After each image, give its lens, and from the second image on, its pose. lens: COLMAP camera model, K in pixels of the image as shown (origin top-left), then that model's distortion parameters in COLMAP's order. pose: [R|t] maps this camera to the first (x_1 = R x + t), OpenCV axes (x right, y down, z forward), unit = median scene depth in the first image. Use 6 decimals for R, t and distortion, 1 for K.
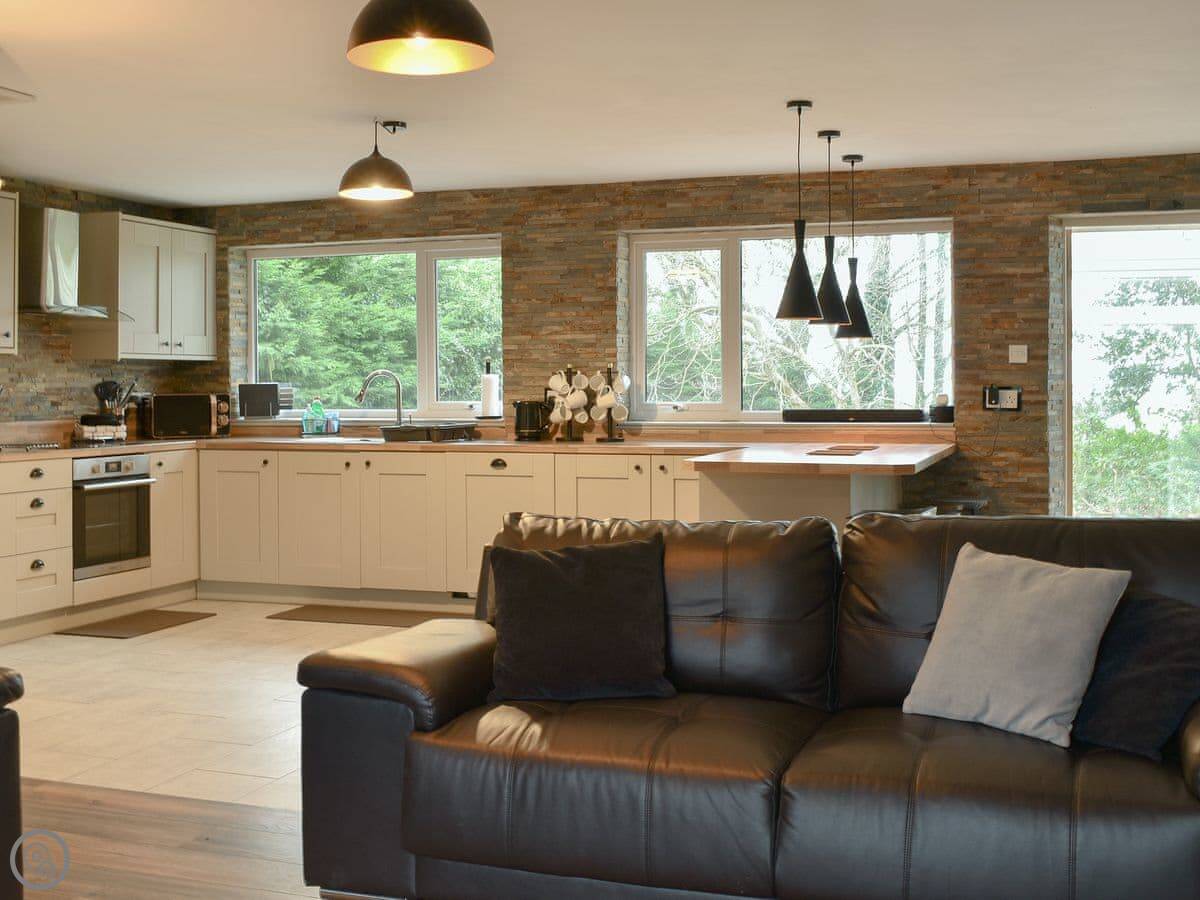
lens RADIAL K [[1447.0, 0, 638.7], [0, 1447.0, 384.1], [0, 0, 1]] dist [-0.086912, 0.044661]
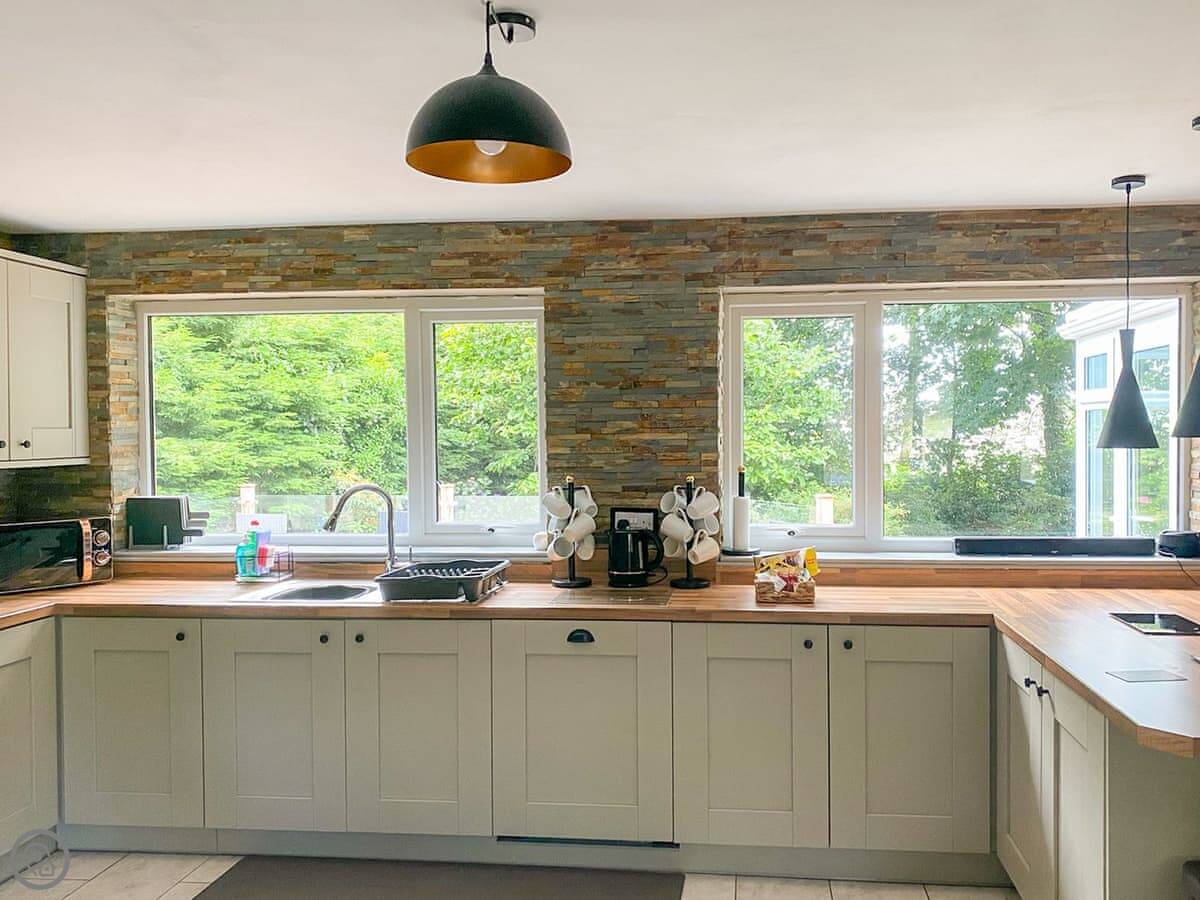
lens RADIAL K [[1035.7, 0, 651.5], [0, 1035.7, 457.6], [0, 0, 1]] dist [0.122887, -0.228880]
pose [[0.976636, -0.003761, 0.214866, -0.154489], [-0.001730, 0.999677, 0.025361, -0.035157], [-0.214891, -0.025141, 0.976314, 0.500157]]
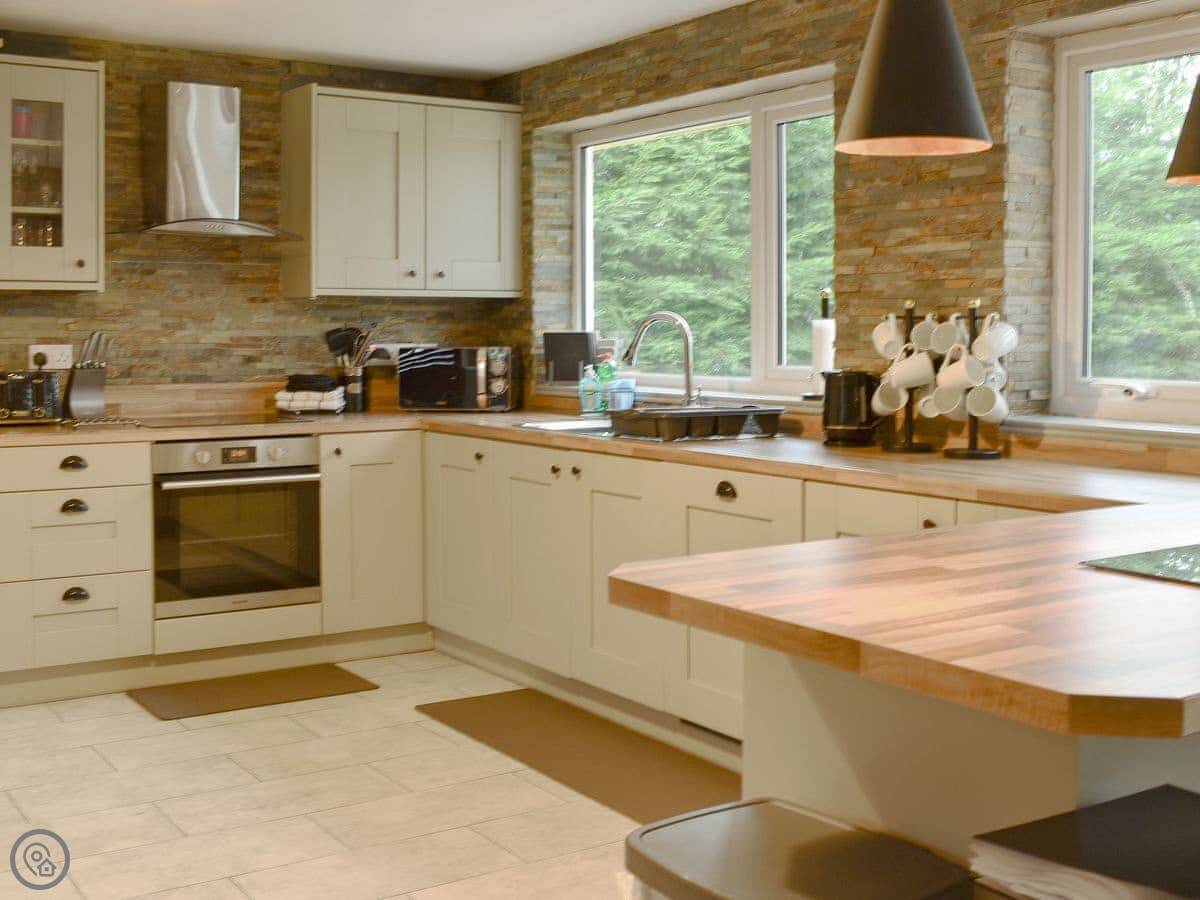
lens RADIAL K [[1447.0, 0, 638.7], [0, 1447.0, 384.1], [0, 0, 1]] dist [-0.086912, 0.044661]
pose [[0.796650, 0.030155, -0.603688, 0.180356], [-0.004693, 0.999033, 0.043710, -0.006113], [0.604422, -0.031988, 0.796022, 0.523940]]
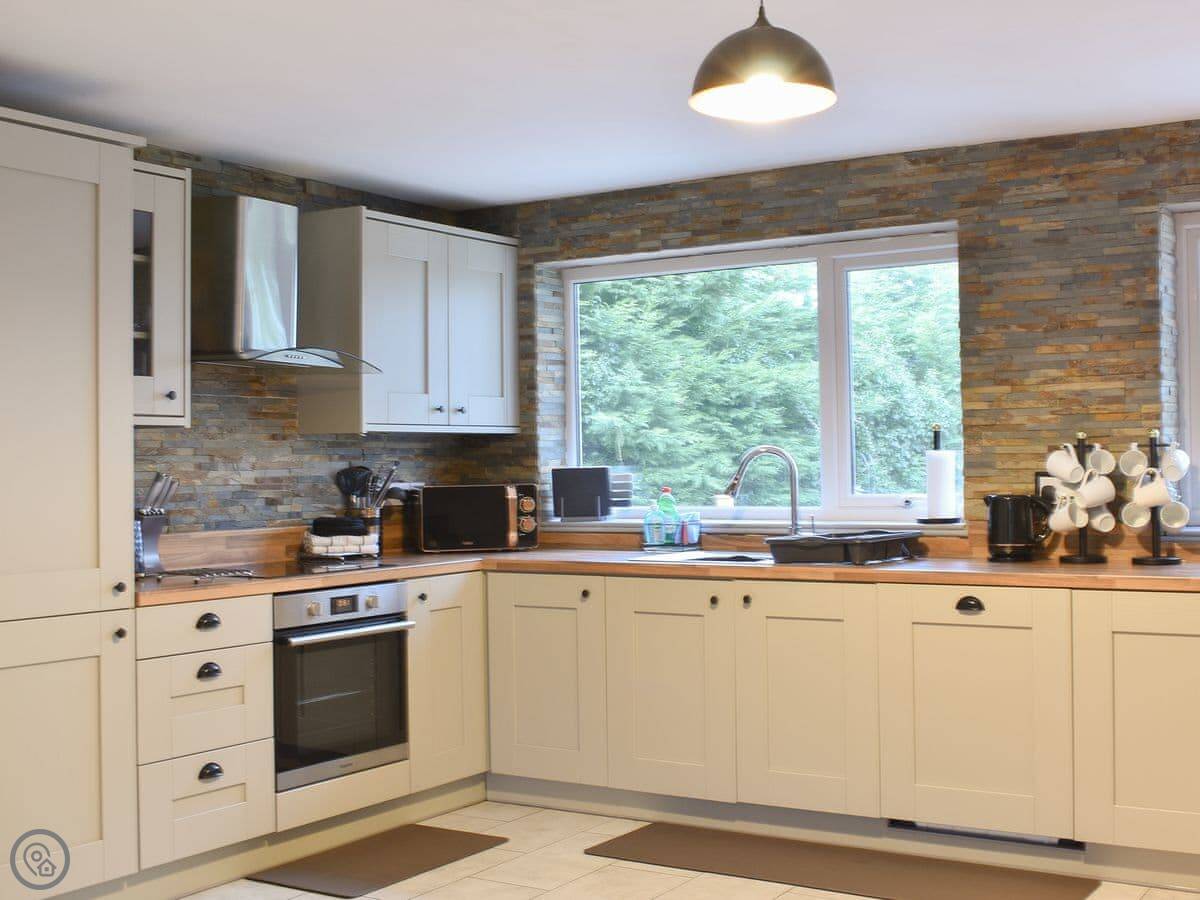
lens RADIAL K [[1501.2, 0, 687.0], [0, 1501.2, 447.1], [0, 0, 1]] dist [-0.074348, 0.007039]
pose [[0.976527, -0.010425, -0.215140, -0.072402], [0.009019, 0.999931, -0.007516, -0.004472], [0.215204, 0.005399, 0.976554, 0.360105]]
